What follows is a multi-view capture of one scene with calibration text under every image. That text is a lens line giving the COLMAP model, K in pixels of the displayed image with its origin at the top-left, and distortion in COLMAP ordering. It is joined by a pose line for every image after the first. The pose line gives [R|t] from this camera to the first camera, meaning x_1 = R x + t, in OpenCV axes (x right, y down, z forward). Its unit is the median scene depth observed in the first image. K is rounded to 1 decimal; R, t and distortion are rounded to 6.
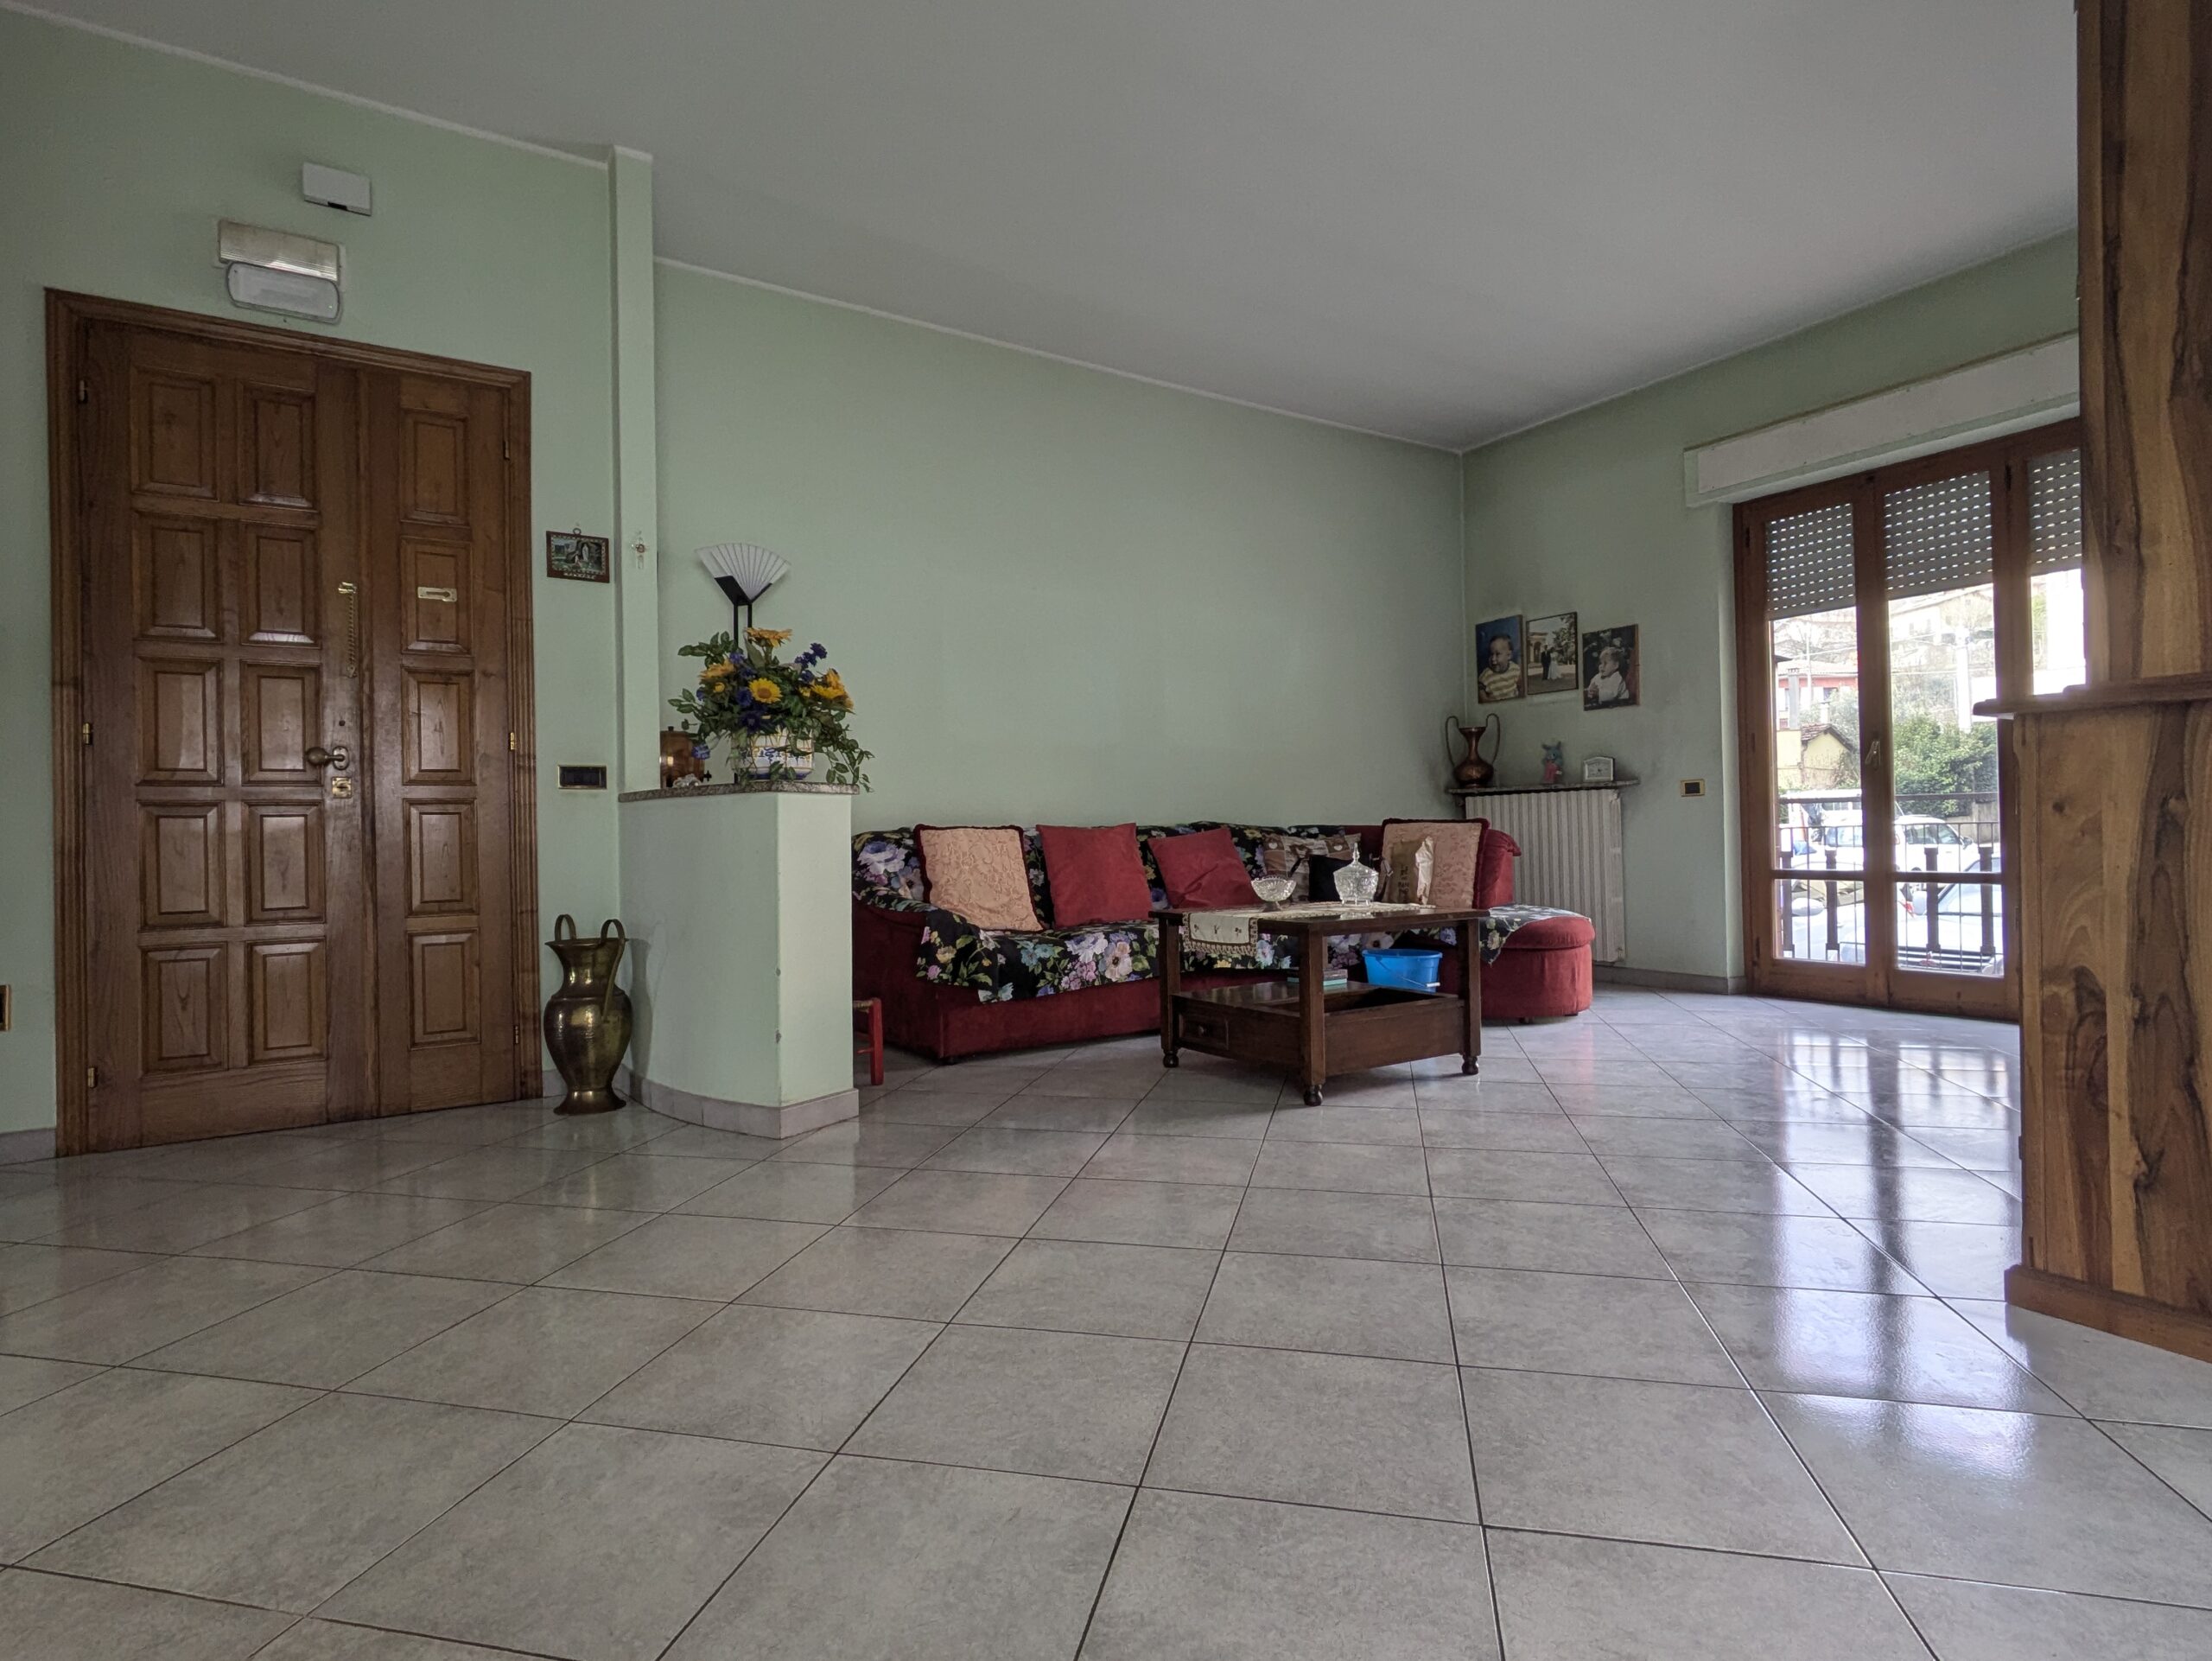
lens RADIAL K [[1141.7, 0, 1119.5], [0, 1141.7, 823.6], [0, 0, 1]] dist [-0.003089, -0.001148]
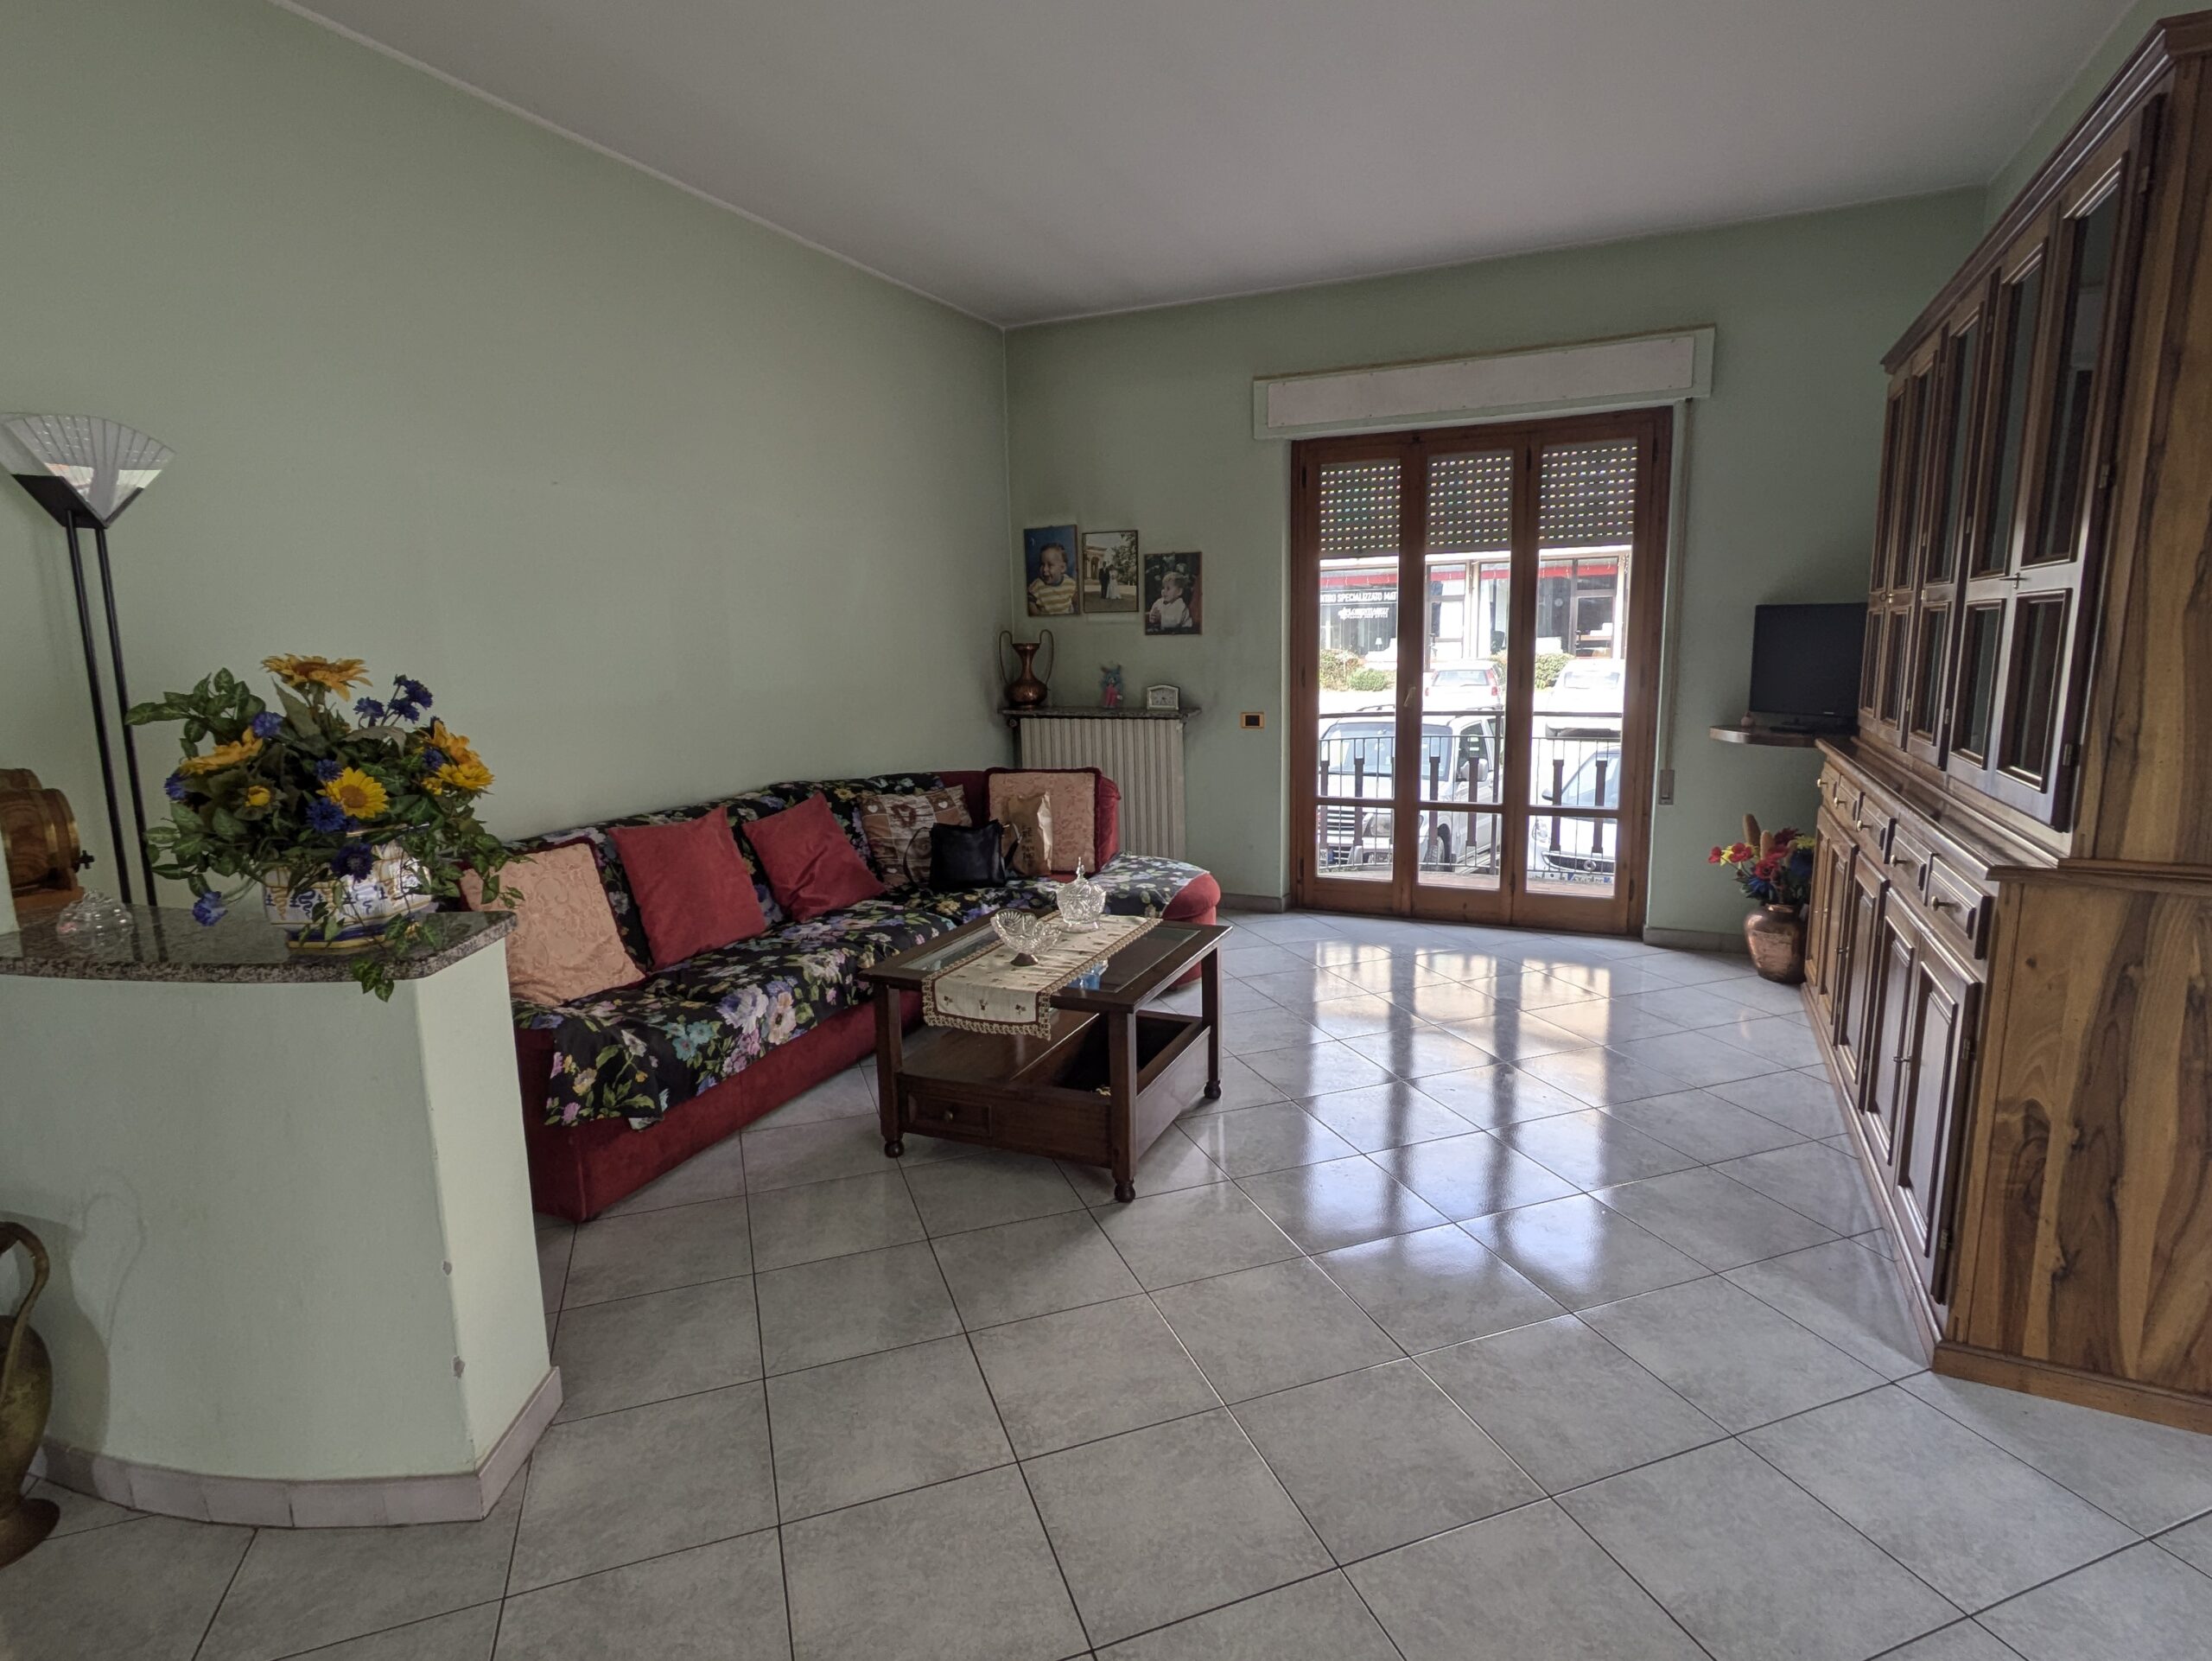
lens RADIAL K [[1141.7, 0, 1119.5], [0, 1141.7, 823.6], [0, 0, 1]] dist [-0.003089, -0.001148]
pose [[0.839792, -0.085781, 0.536088, -0.181548], [-0.002900, 0.986716, 0.162429, -0.117232], [-0.542900, -0.137961, 0.828388, 0.209297]]
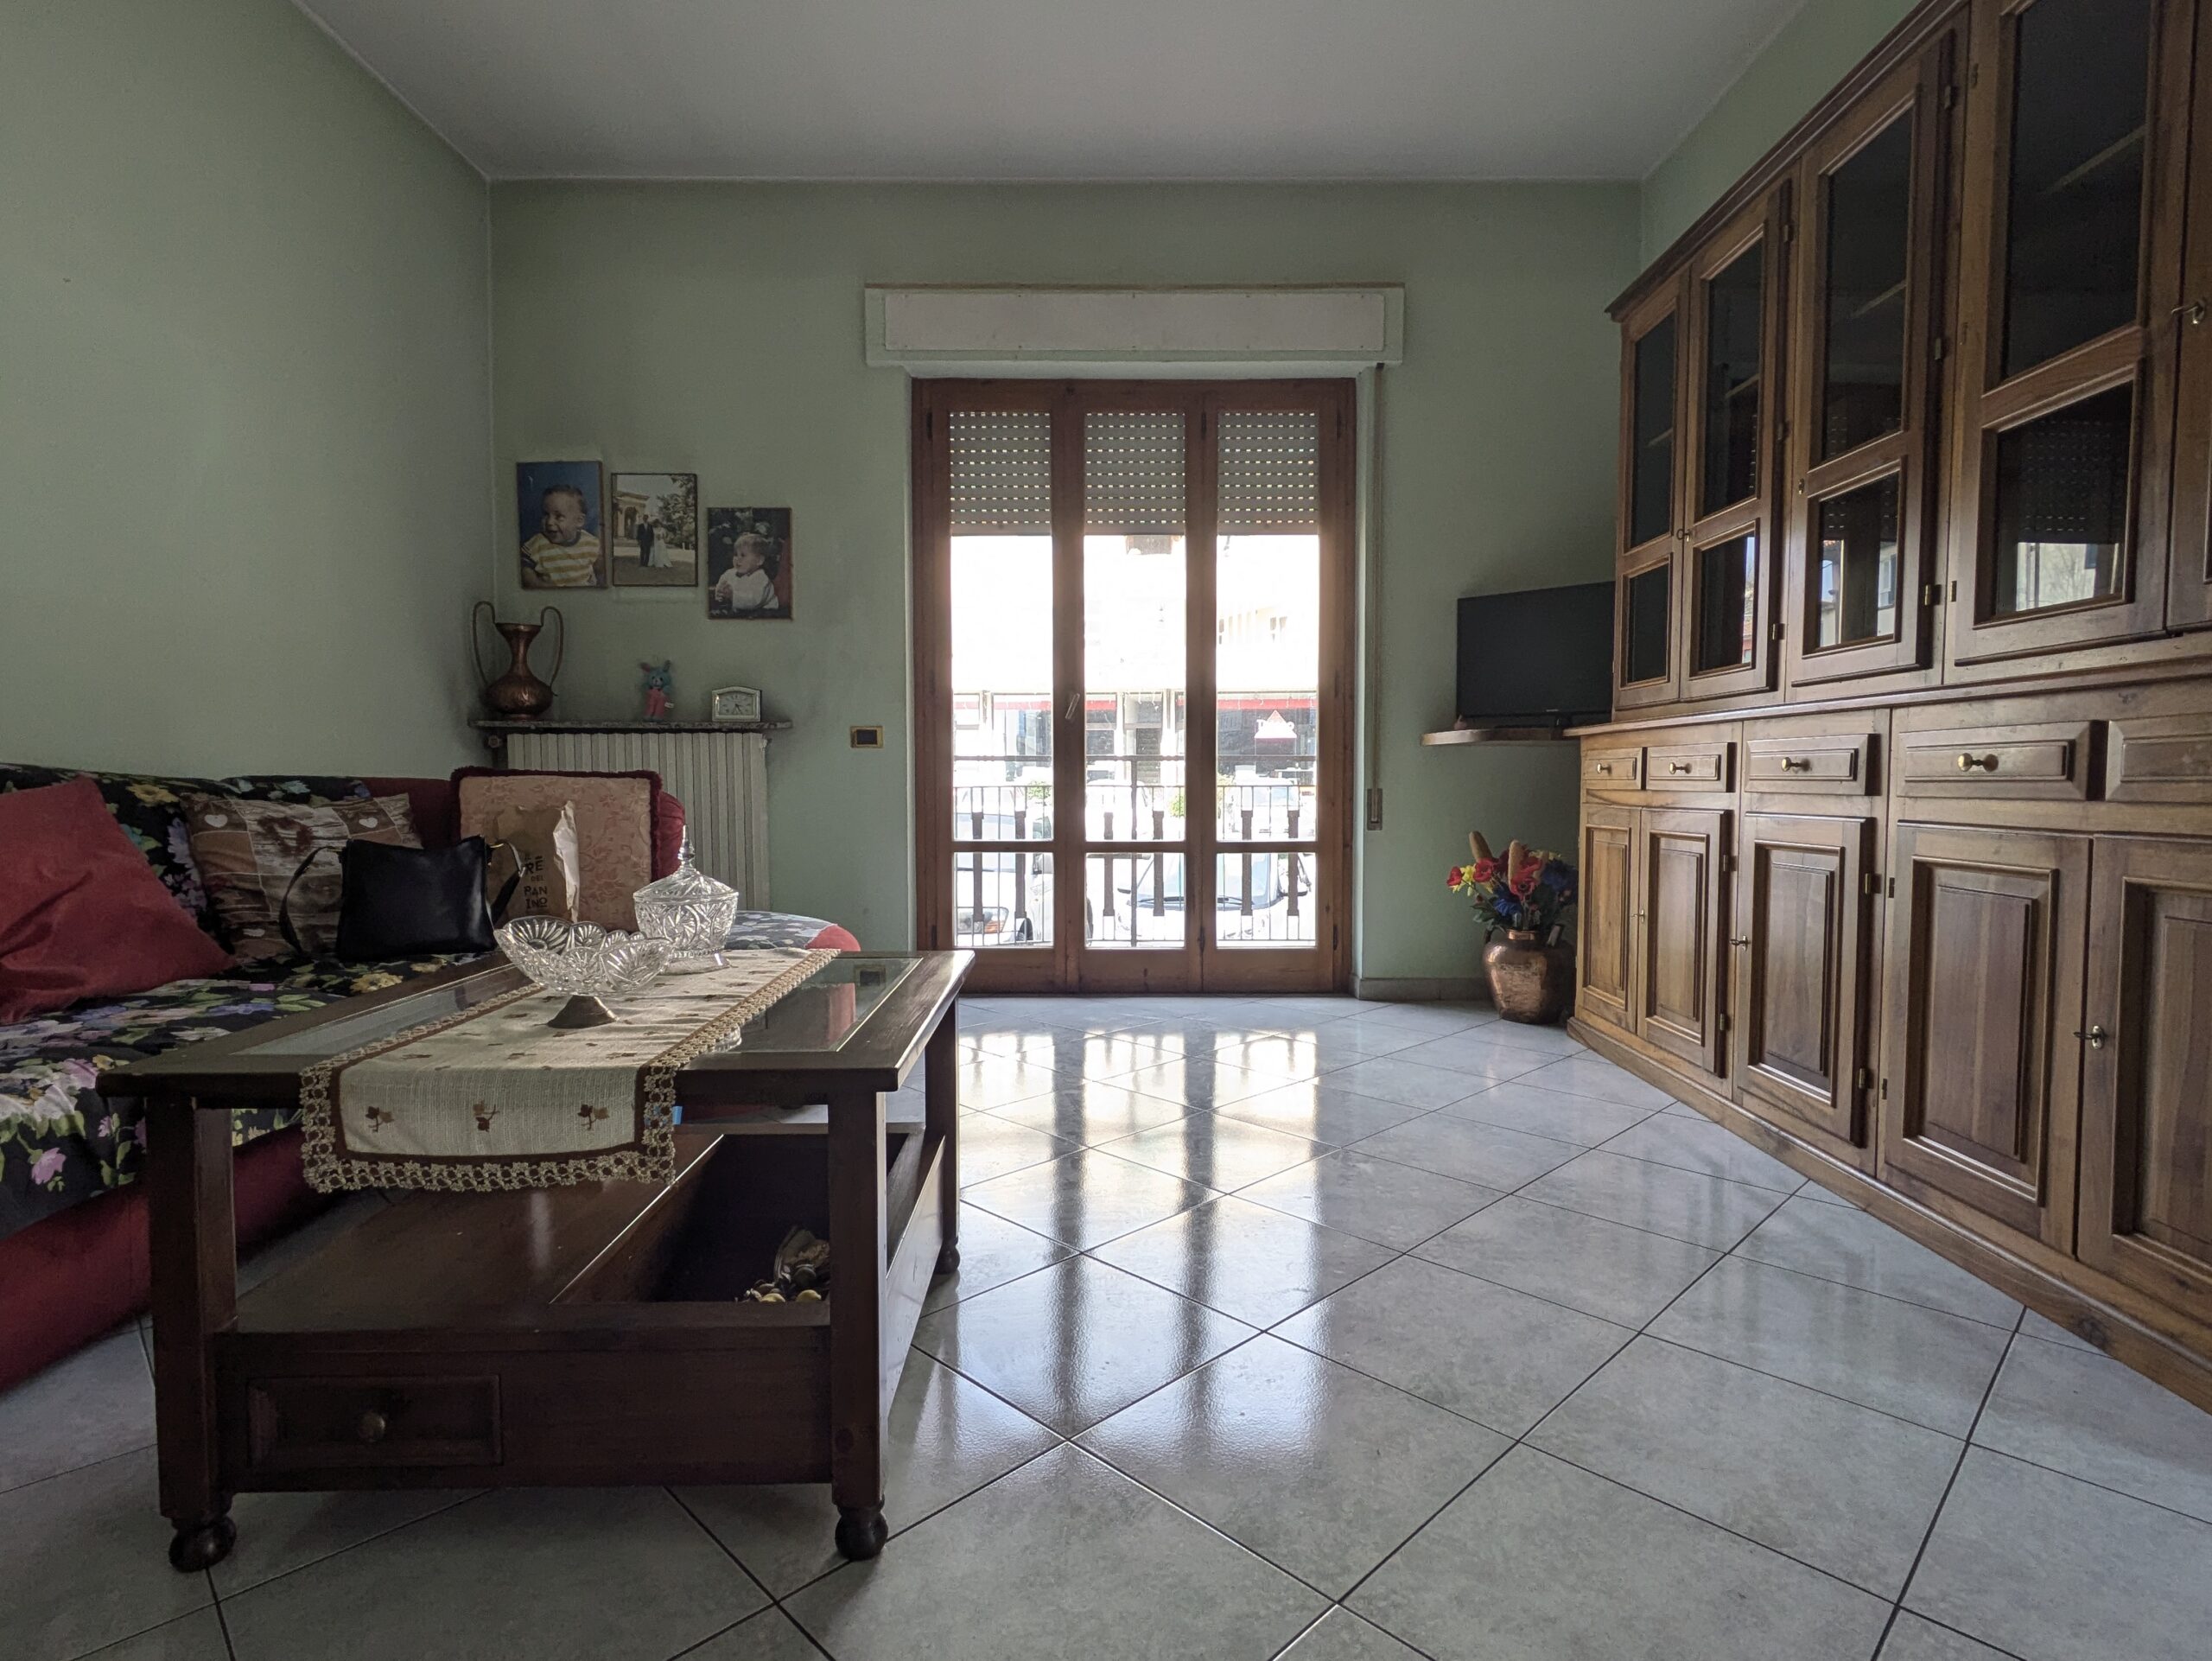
lens RADIAL K [[1141.7, 0, 1119.5], [0, 1141.7, 823.6], [0, 0, 1]] dist [-0.003089, -0.001148]
pose [[0.536740, -0.017702, 0.843562, -0.060560], [-0.018871, 0.999278, 0.032977, -0.001372], [-0.843537, -0.033619, 0.536018, 0.485359]]
